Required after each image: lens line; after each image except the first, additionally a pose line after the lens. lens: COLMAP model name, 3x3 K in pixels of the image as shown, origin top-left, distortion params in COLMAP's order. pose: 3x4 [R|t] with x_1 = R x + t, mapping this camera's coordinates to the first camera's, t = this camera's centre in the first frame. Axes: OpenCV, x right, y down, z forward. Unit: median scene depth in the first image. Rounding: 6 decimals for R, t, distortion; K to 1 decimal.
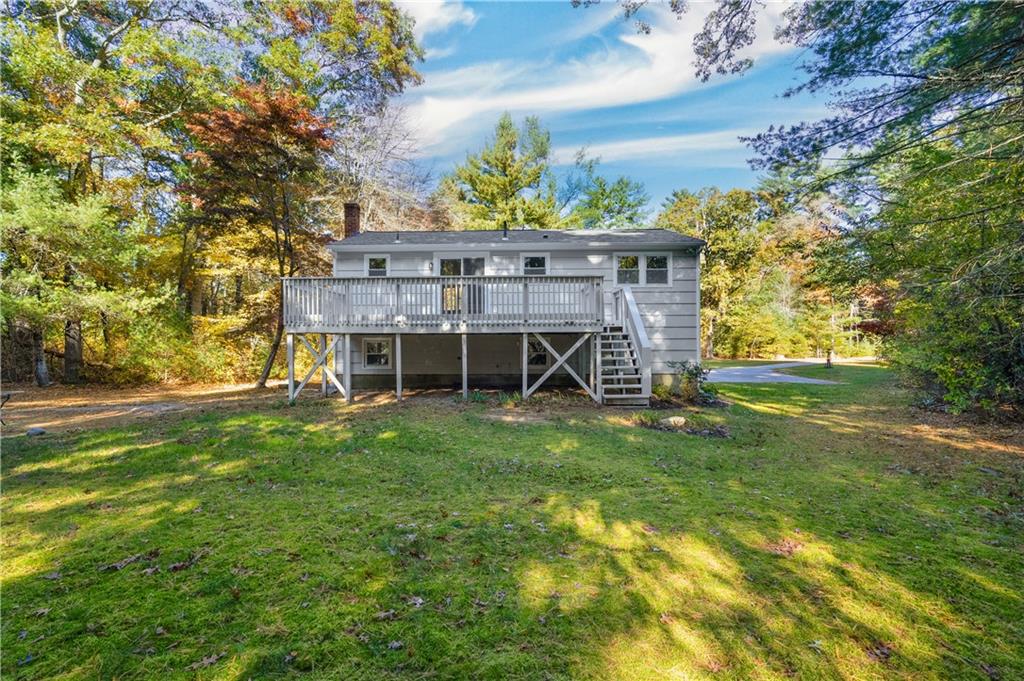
lens RADIAL K [[472.1, 0, 520.4], [0, 472.1, 342.0], [0, 0, 1]] dist [-0.021169, 0.014119]
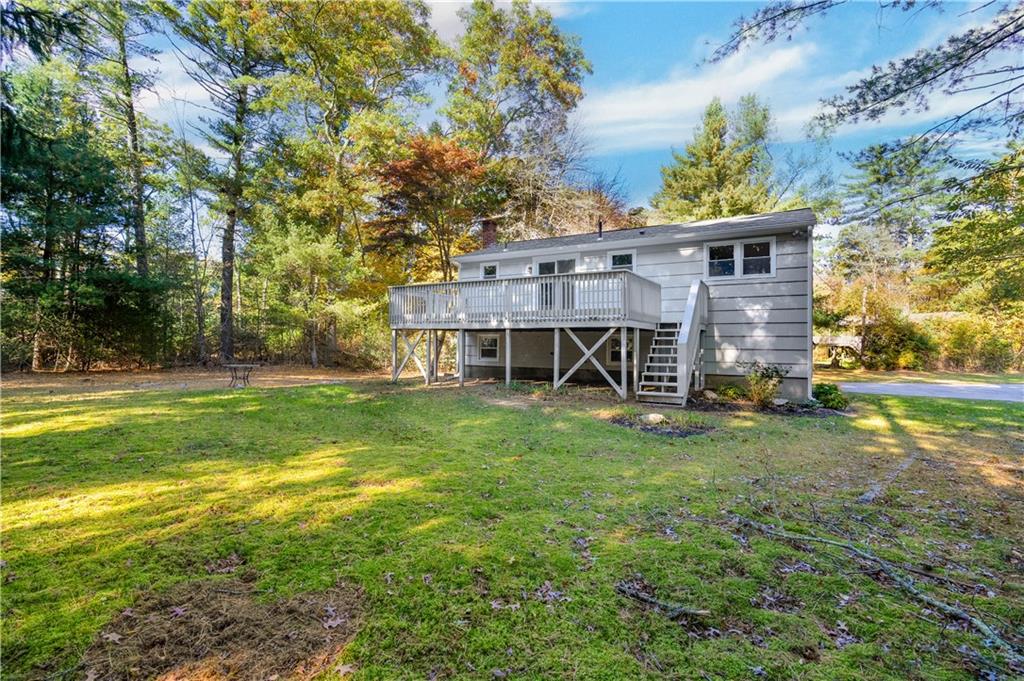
lens RADIAL K [[472.1, 0, 520.4], [0, 472.1, 342.0], [0, 0, 1]] dist [-0.021169, 0.014119]
pose [[0.875546, 0.010580, -0.483018, 0.328287], [-0.013355, 0.999908, -0.002307, 0.011598], [0.482949, 0.008471, 0.875607, 0.016999]]
